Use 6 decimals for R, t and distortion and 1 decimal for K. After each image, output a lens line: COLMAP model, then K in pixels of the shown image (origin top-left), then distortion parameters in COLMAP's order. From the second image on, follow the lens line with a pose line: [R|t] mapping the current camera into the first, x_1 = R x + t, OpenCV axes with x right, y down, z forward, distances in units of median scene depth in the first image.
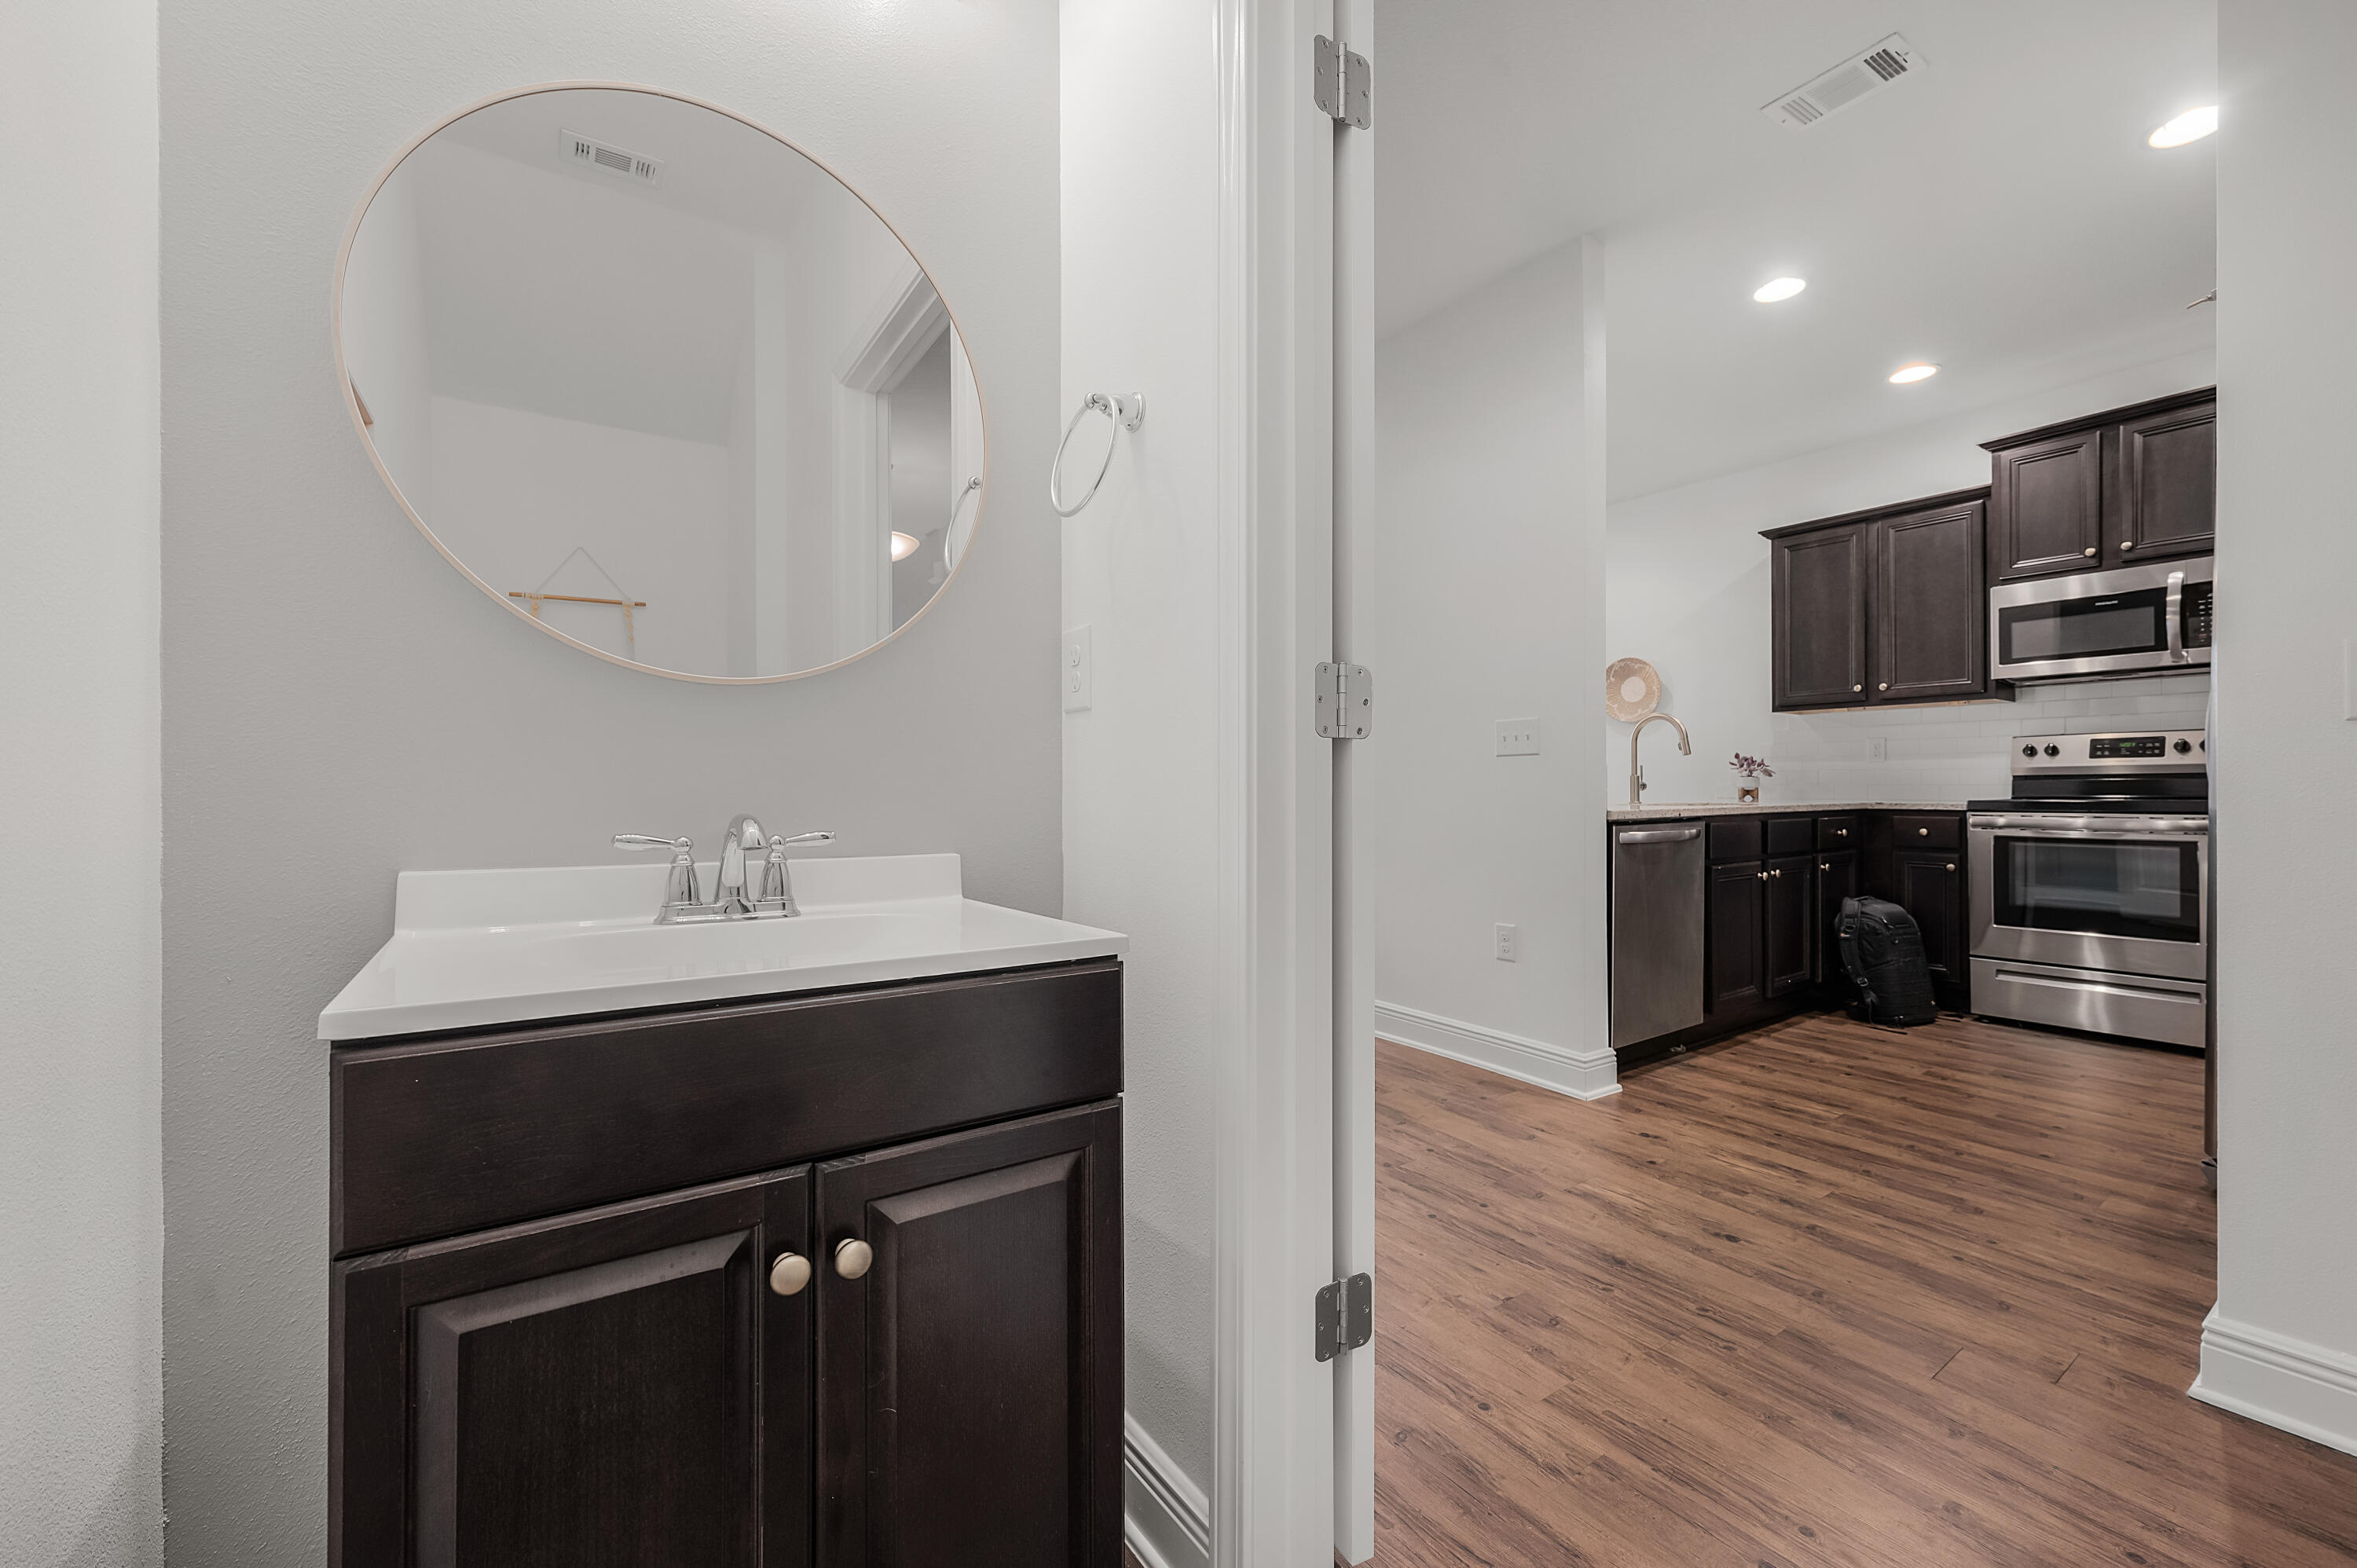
lens RADIAL K [[948.3, 0, 1195.0], [0, 948.3, 789.5], [0, 0, 1]] dist [-0.003483, 0.000739]
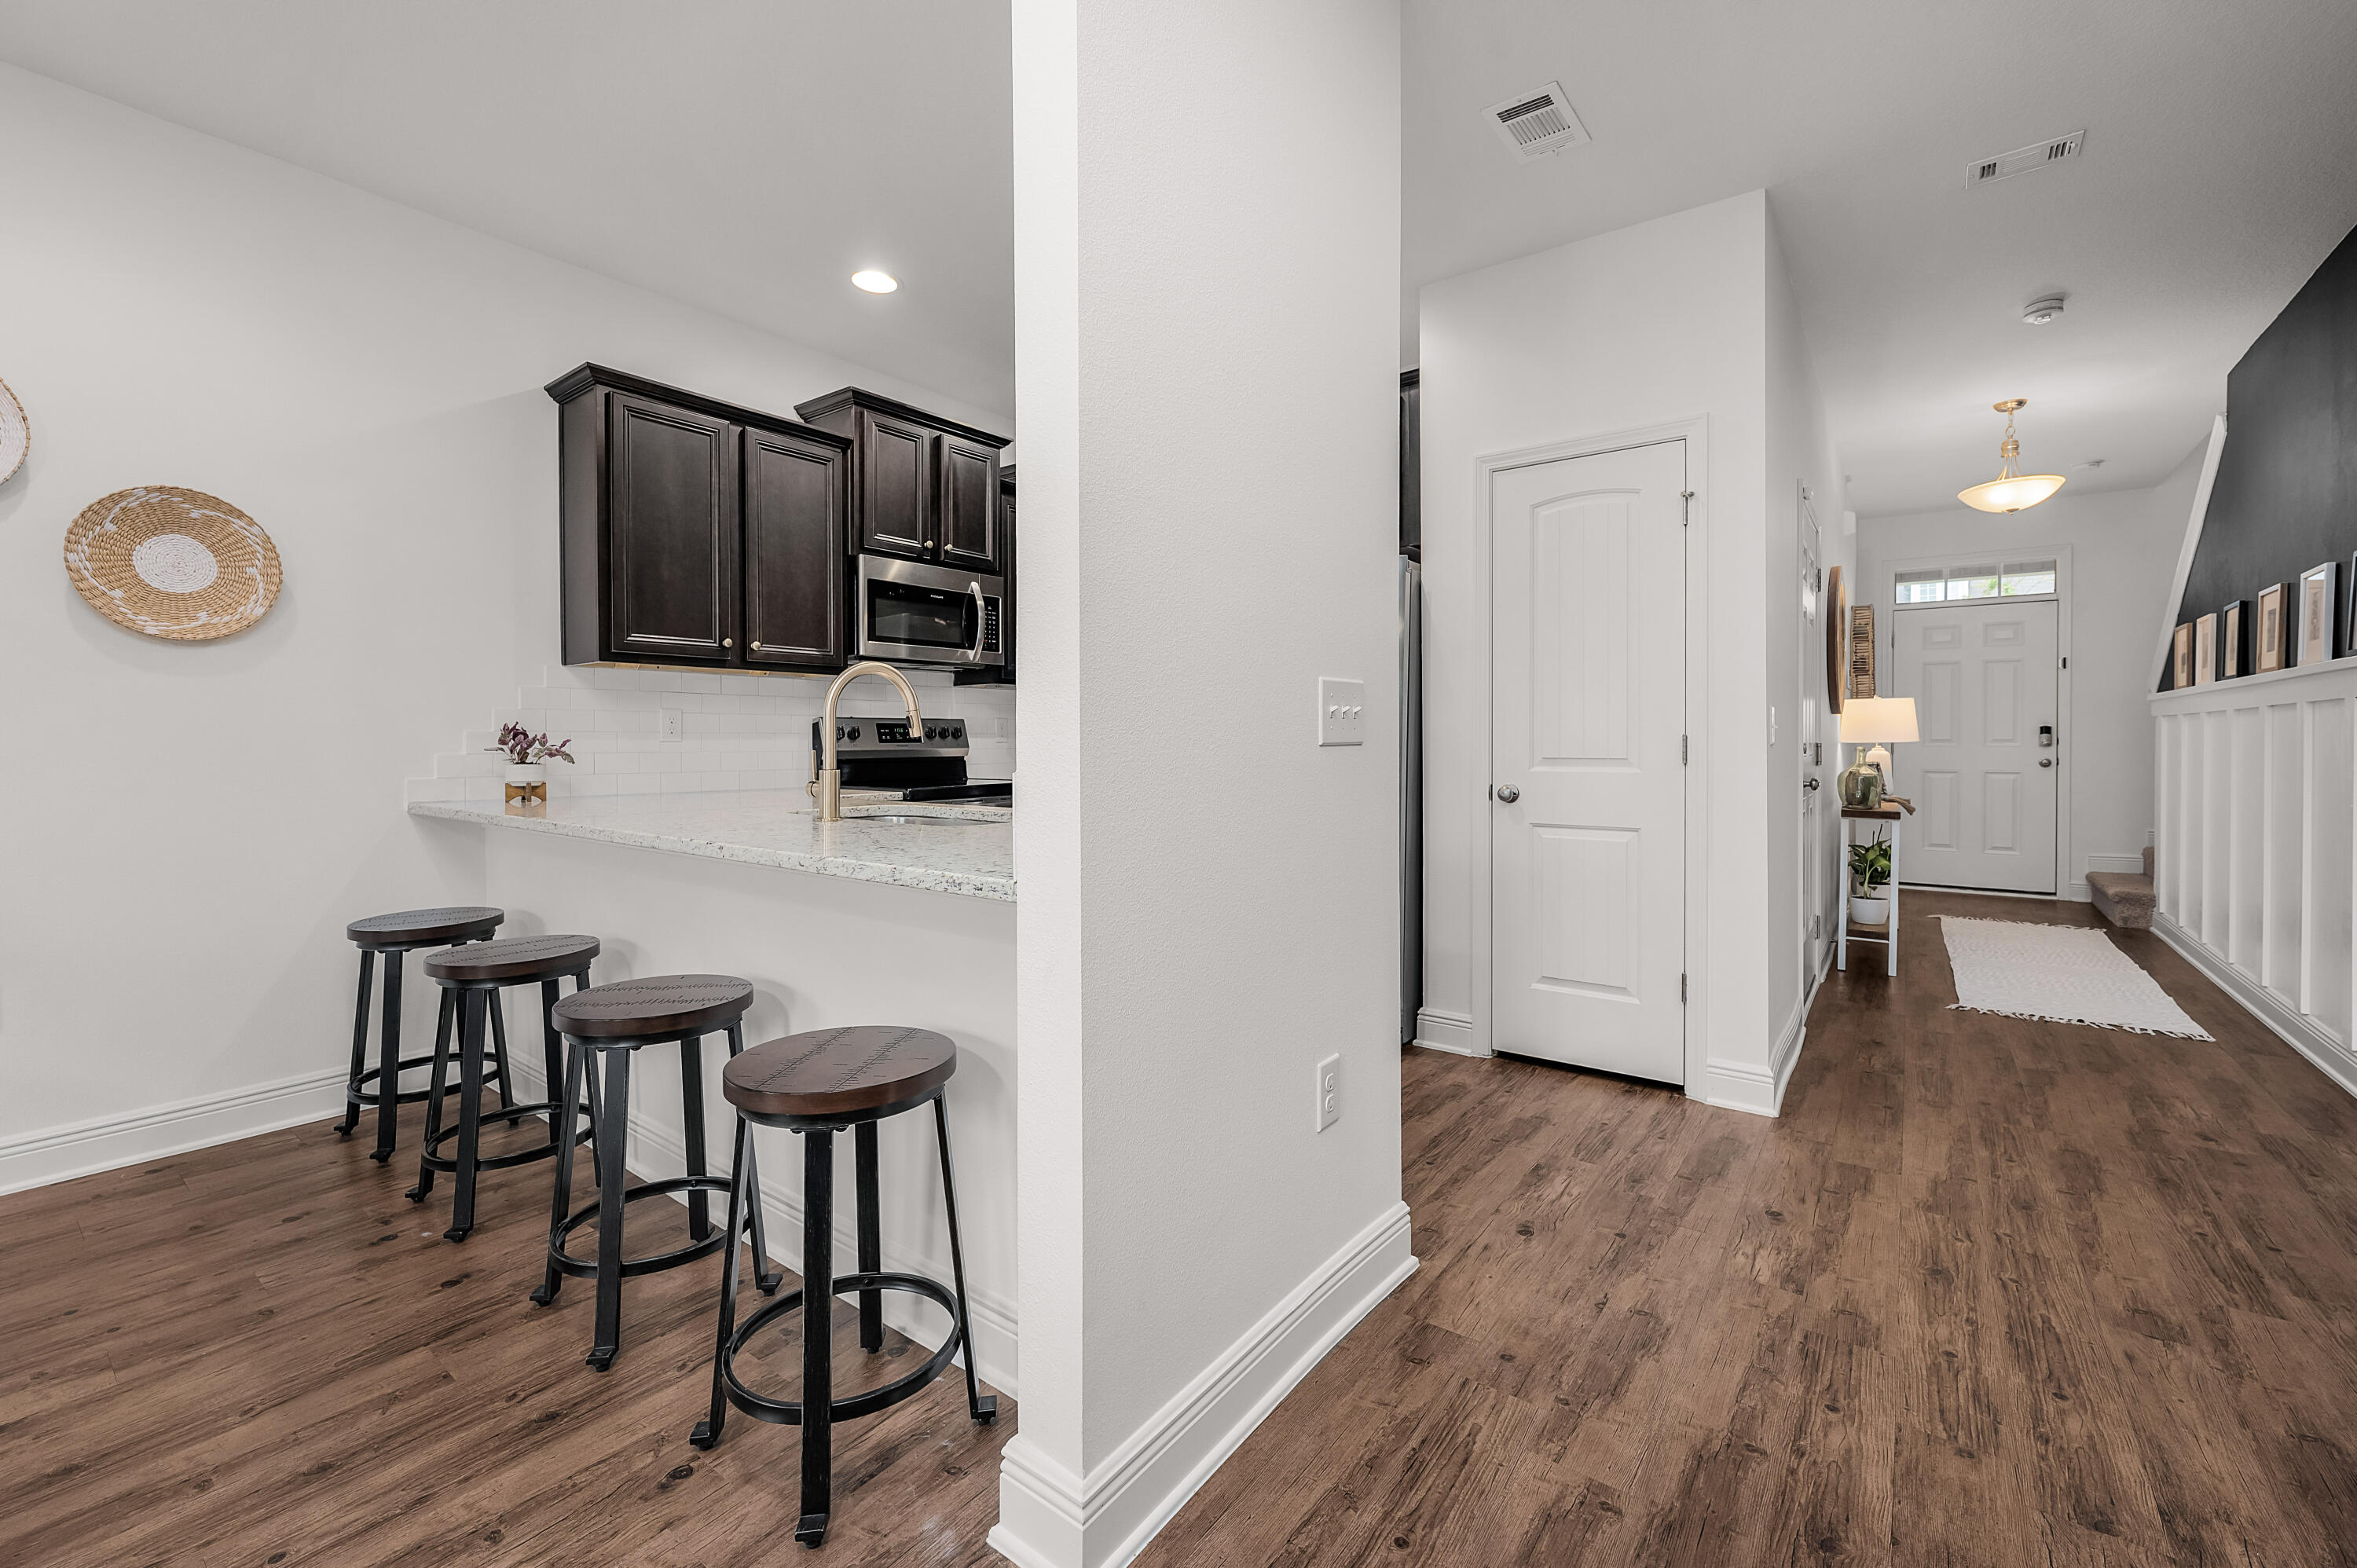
lens RADIAL K [[948.3, 0, 1184.7], [0, 948.3, 756.1], [0, 0, 1]] dist [-0.003483, 0.000739]
pose [[-0.295794, -0.012977, 0.955163, -0.136247], [0.003377, 0.999887, 0.014631, -0.033693], [-0.955246, 0.007553, -0.295717, 1.045729]]
